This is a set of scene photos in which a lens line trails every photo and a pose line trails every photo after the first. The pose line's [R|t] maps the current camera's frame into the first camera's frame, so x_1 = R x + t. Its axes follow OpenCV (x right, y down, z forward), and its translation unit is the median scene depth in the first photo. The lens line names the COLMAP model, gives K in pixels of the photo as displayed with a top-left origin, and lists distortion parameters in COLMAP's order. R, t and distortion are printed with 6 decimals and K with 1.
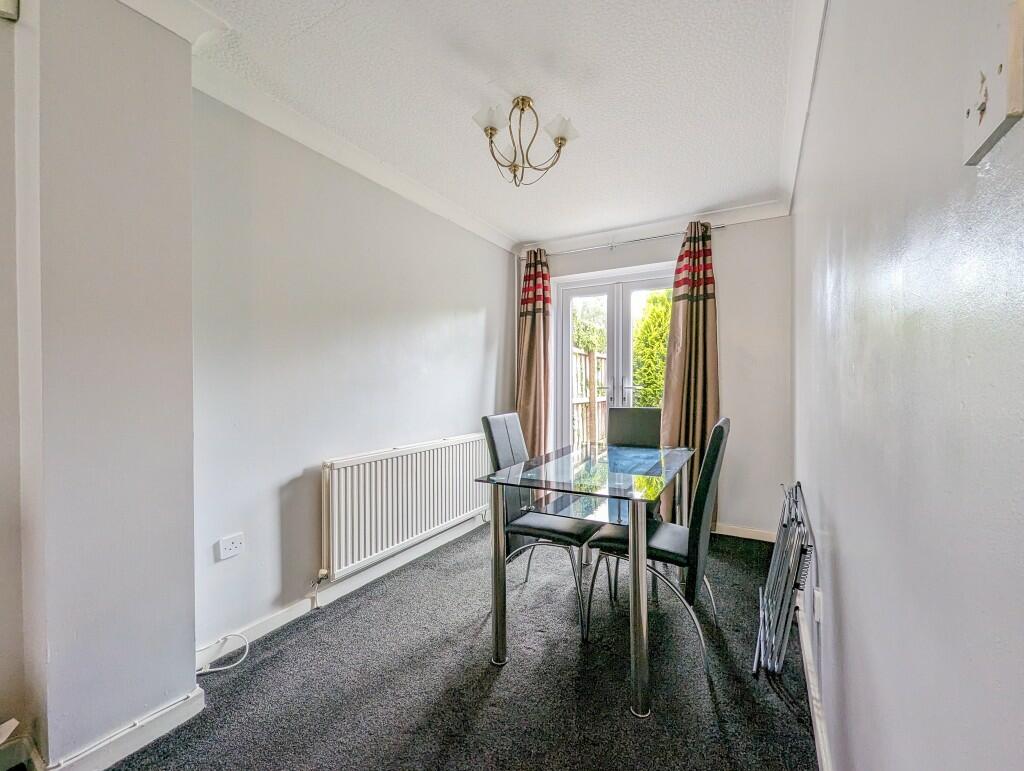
lens RADIAL K [[427.7, 0, 511.9], [0, 427.7, 385.2], [0, 0, 1]] dist [-0.003175, -0.000175]
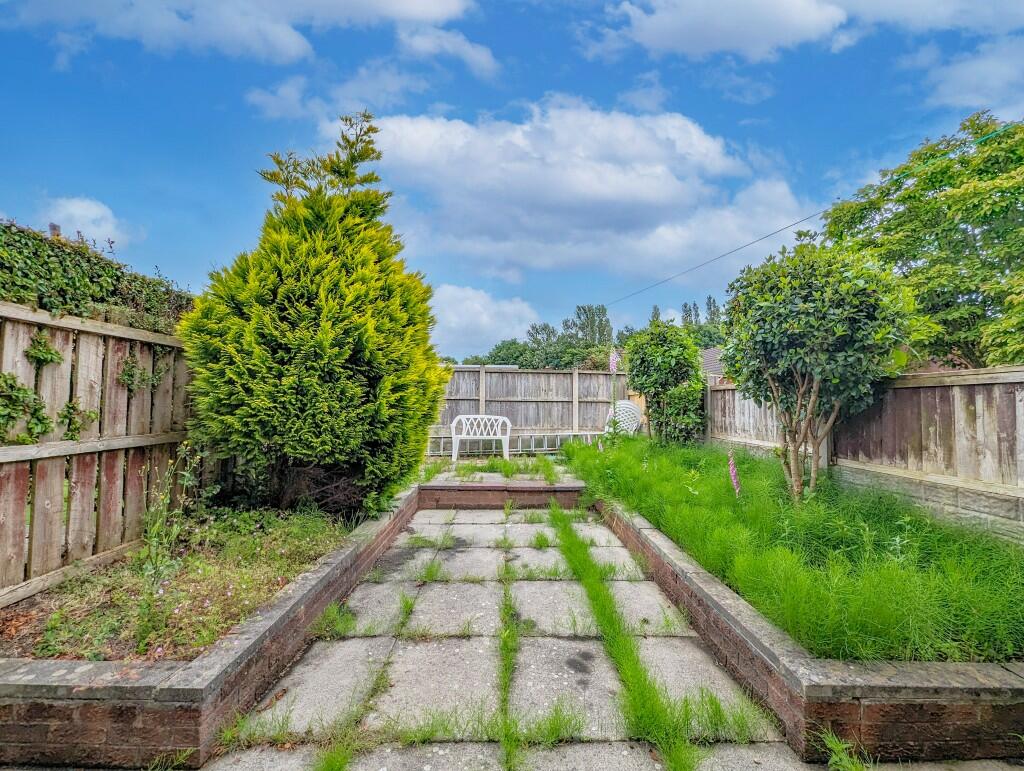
lens RADIAL K [[427.7, 0, 512.3], [0, 427.7, 385.7], [0, 0, 1]] dist [-0.003175, -0.000175]
pose [[0.863386, 0.026702, 0.503837, 0.346235], [-0.001788, 0.998754, -0.049868, -0.002306], [-0.504541, 0.042155, 0.862358, 0.520549]]
